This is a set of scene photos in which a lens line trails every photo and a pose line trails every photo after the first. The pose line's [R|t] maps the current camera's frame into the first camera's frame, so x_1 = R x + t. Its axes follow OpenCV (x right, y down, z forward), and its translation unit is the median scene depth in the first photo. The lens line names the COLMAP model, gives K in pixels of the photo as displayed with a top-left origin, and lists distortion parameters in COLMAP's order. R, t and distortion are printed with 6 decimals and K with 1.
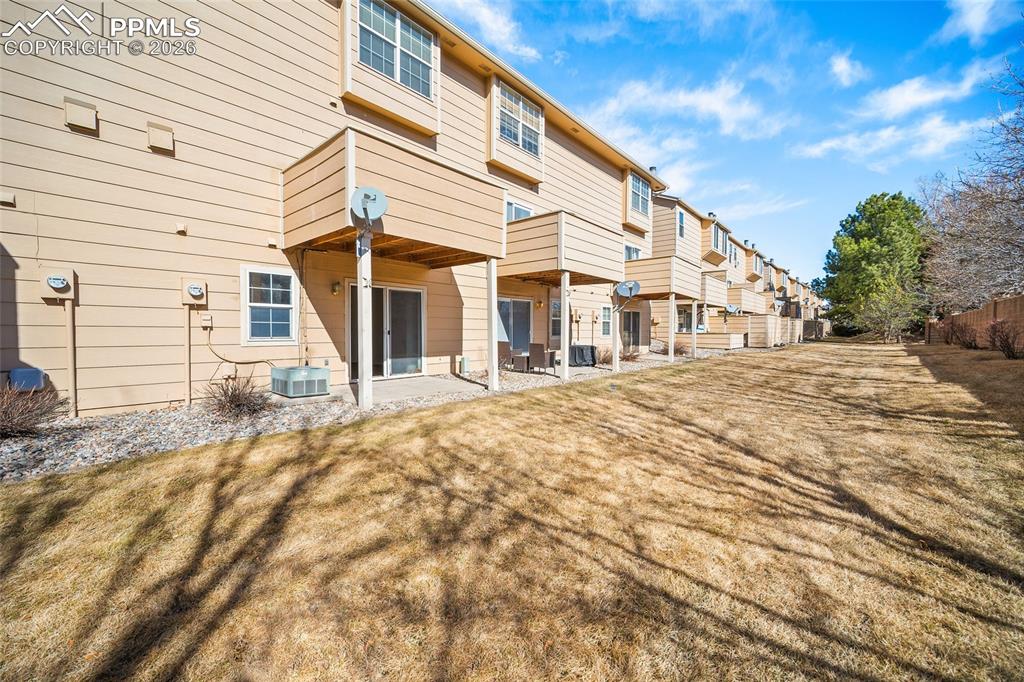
lens RADIAL K [[404.1, 0, 513.7], [0, 404.1, 340.5], [0, 0, 1]] dist [-0.003511, -0.000290]
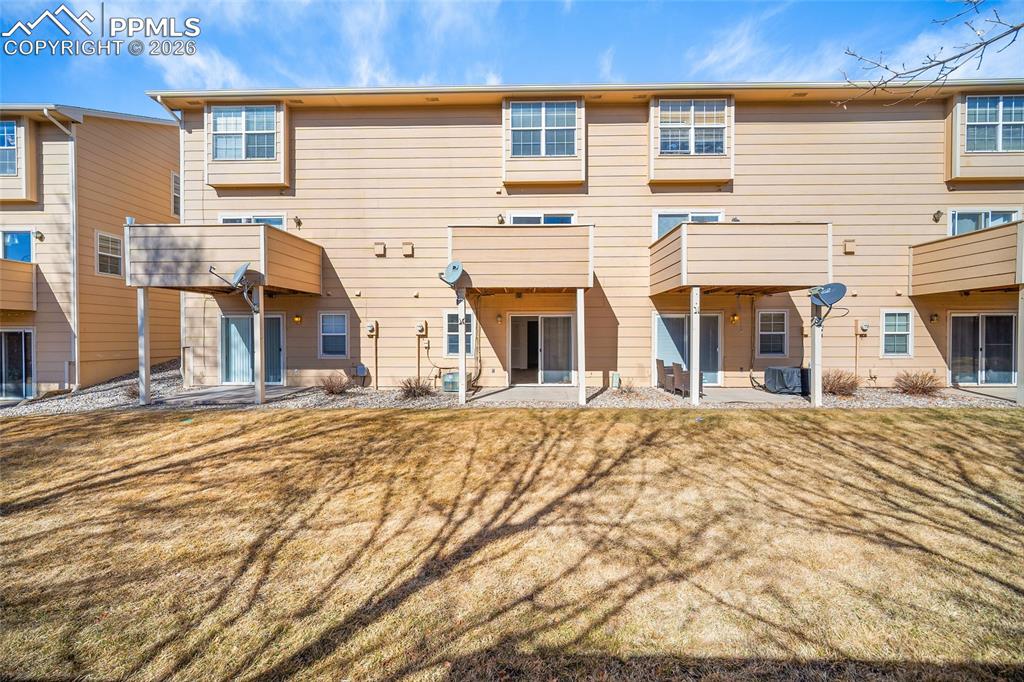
lens RADIAL K [[404.1, 0, 517.6], [0, 404.1, 341.4], [0, 0, 1]] dist [-0.003511, -0.000290]
pose [[0.637193, 0.005368, -0.770686, 0.678711], [-0.014045, 0.999891, -0.004648, -0.043293], [0.770576, 0.013786, 0.637199, 0.129190]]
